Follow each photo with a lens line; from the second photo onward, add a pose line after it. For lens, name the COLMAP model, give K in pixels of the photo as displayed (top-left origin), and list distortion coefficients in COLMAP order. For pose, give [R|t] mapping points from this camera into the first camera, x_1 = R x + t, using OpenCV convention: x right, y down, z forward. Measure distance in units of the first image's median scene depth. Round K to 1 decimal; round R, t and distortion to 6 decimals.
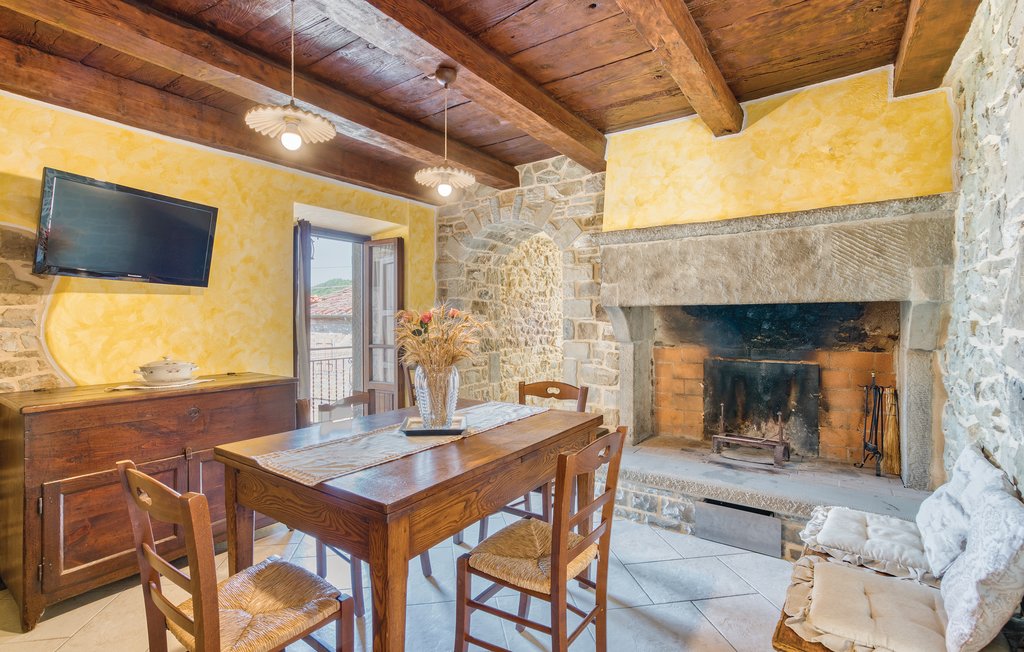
lens RADIAL K [[471.3, 0, 512.7], [0, 471.3, 325.4], [0, 0, 1]] dist [0.001321, 0.000196]
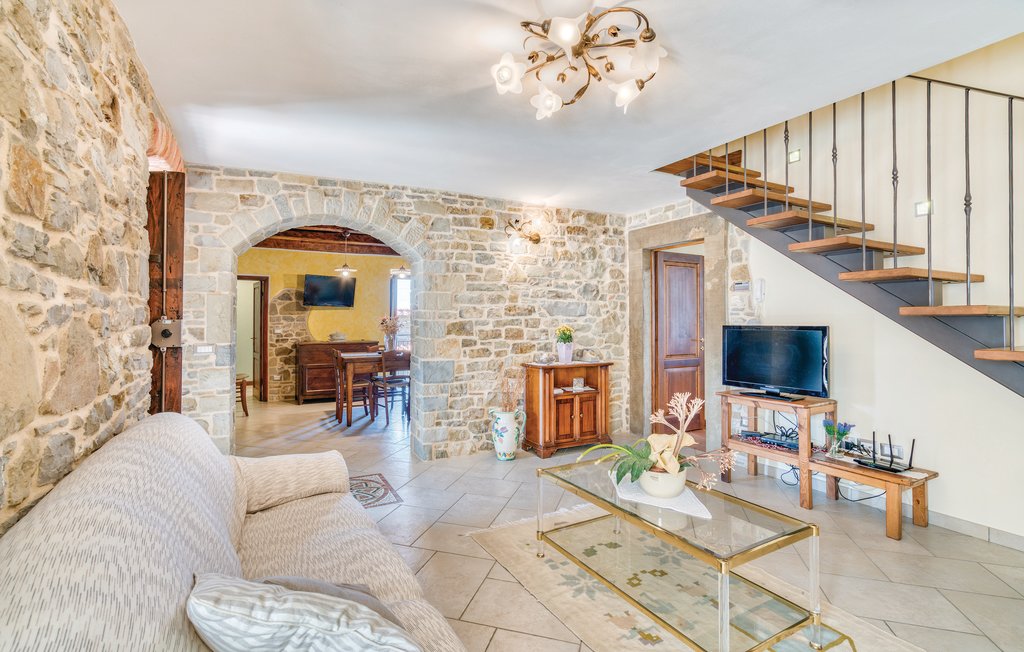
lens RADIAL K [[471.3, 0, 511.9], [0, 471.3, 320.6], [0, 0, 1]] dist [0.001321, 0.000196]
pose [[0.900450, 0.000238, -0.434959, 1.531834], [-0.004058, 0.999961, -0.007854, 0.017412], [0.434940, 0.008838, 0.900416, -1.182154]]
